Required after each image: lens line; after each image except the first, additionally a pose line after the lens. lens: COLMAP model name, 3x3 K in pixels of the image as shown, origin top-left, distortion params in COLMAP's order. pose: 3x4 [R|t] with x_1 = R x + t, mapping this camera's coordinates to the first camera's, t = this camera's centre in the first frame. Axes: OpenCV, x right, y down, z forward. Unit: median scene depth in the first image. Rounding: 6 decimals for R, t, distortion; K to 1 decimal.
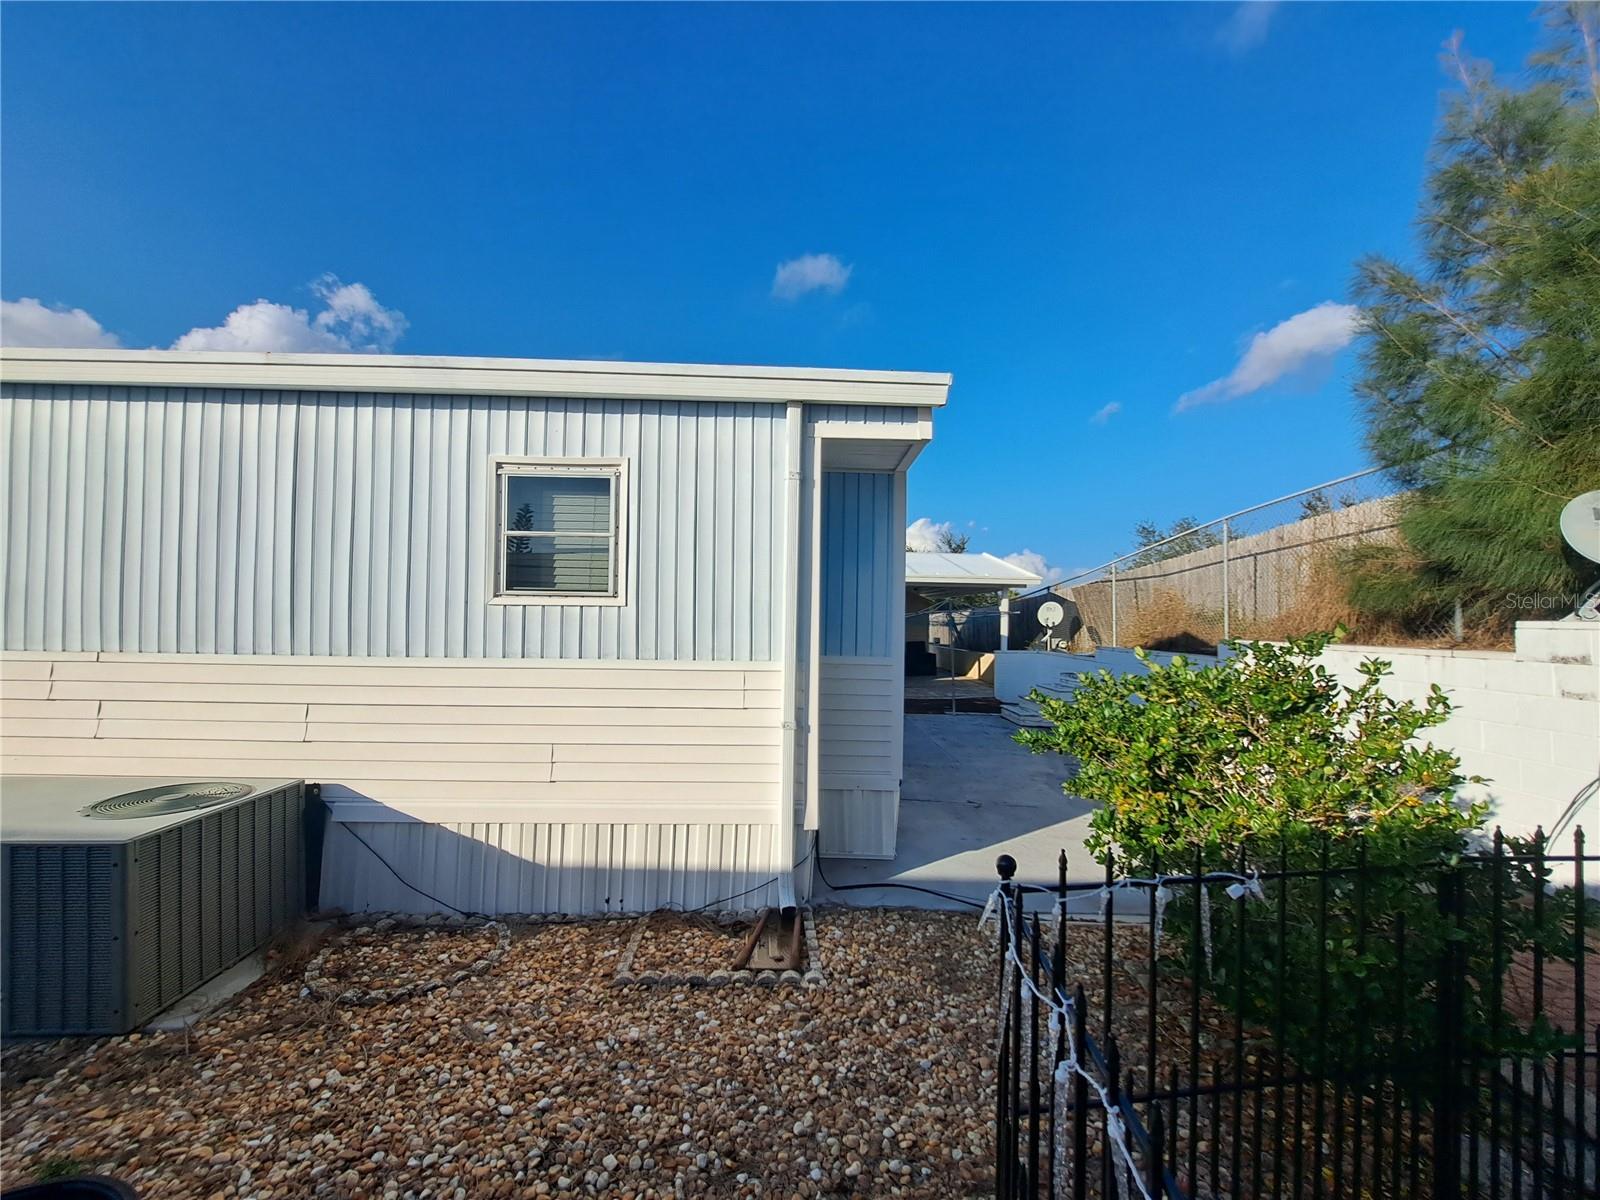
lens RADIAL K [[635.5, 0, 801.2], [0, 635.5, 602.7], [0, 0, 1]] dist [-0.024936, 0.001585]
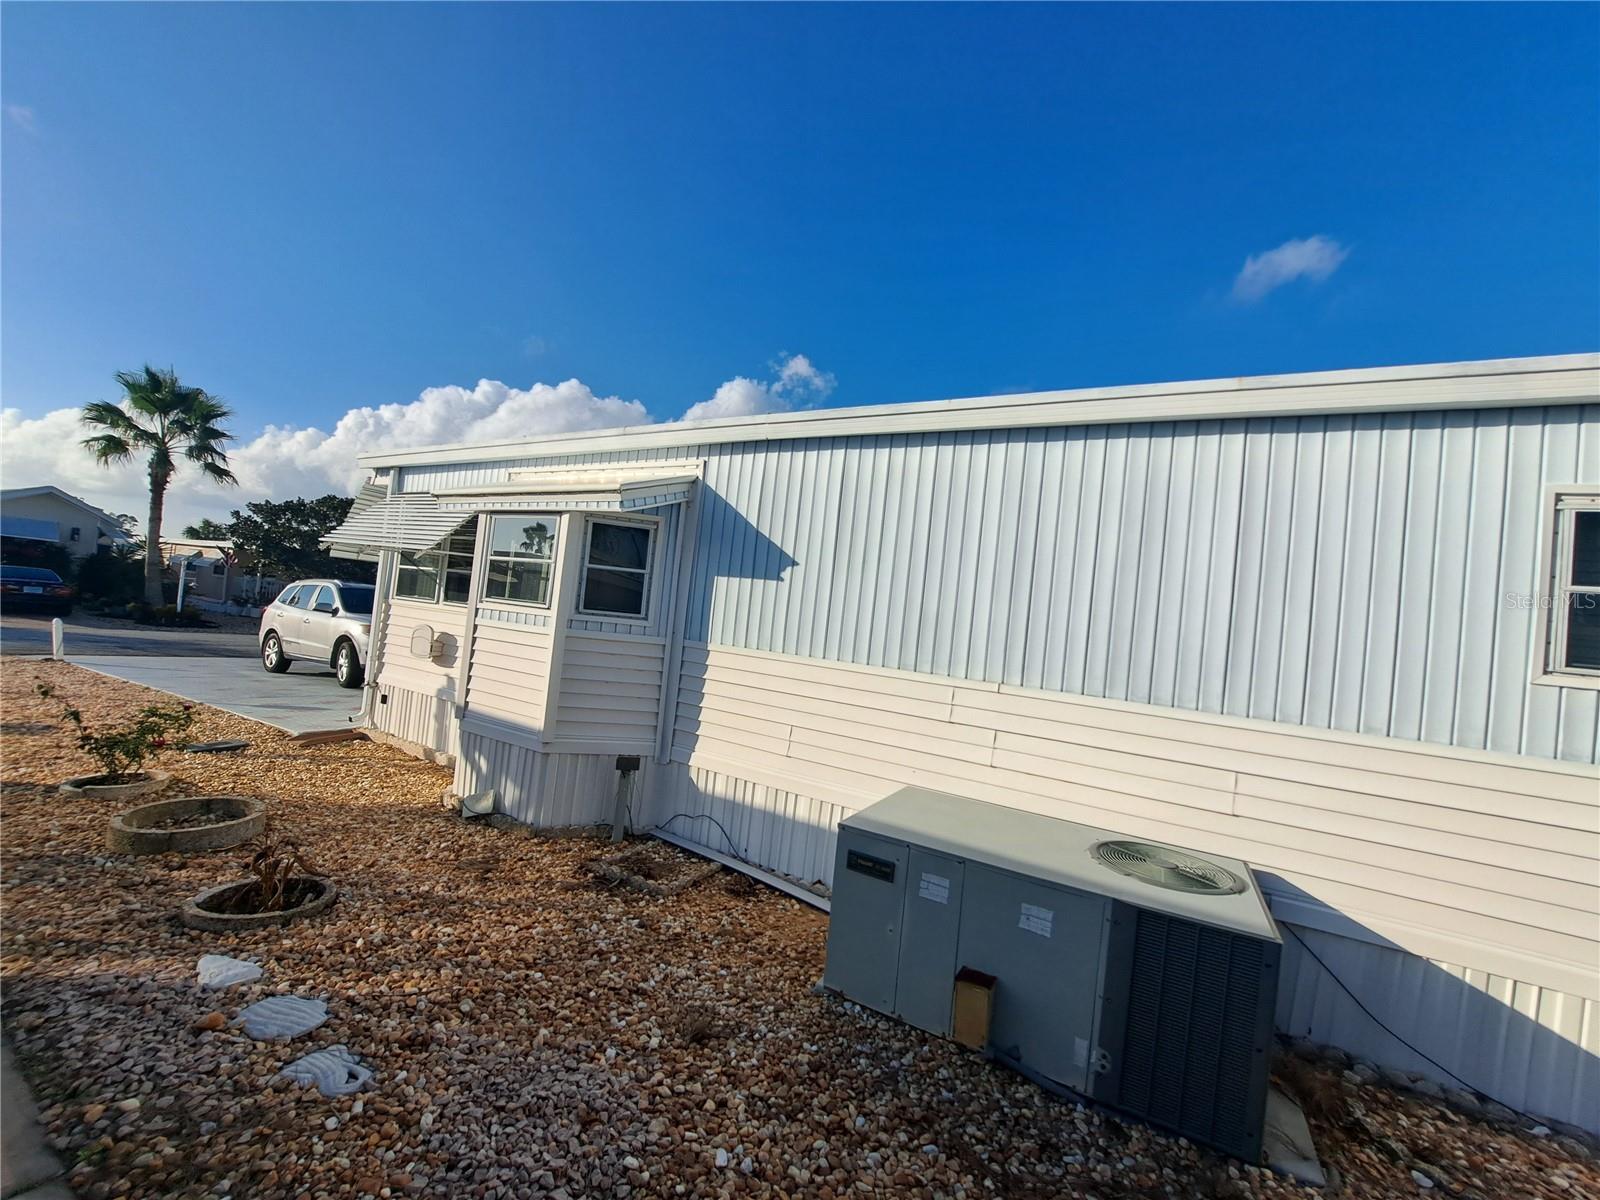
lens RADIAL K [[635.5, 0, 812.5], [0, 635.5, 604.2], [0, 0, 1]] dist [-0.024936, 0.001585]
pose [[0.838978, 0.059015, -0.540956, -0.830756], [-0.084372, 0.996187, -0.022177, -0.002612], [0.537585, 0.064247, 0.840758, -0.071113]]
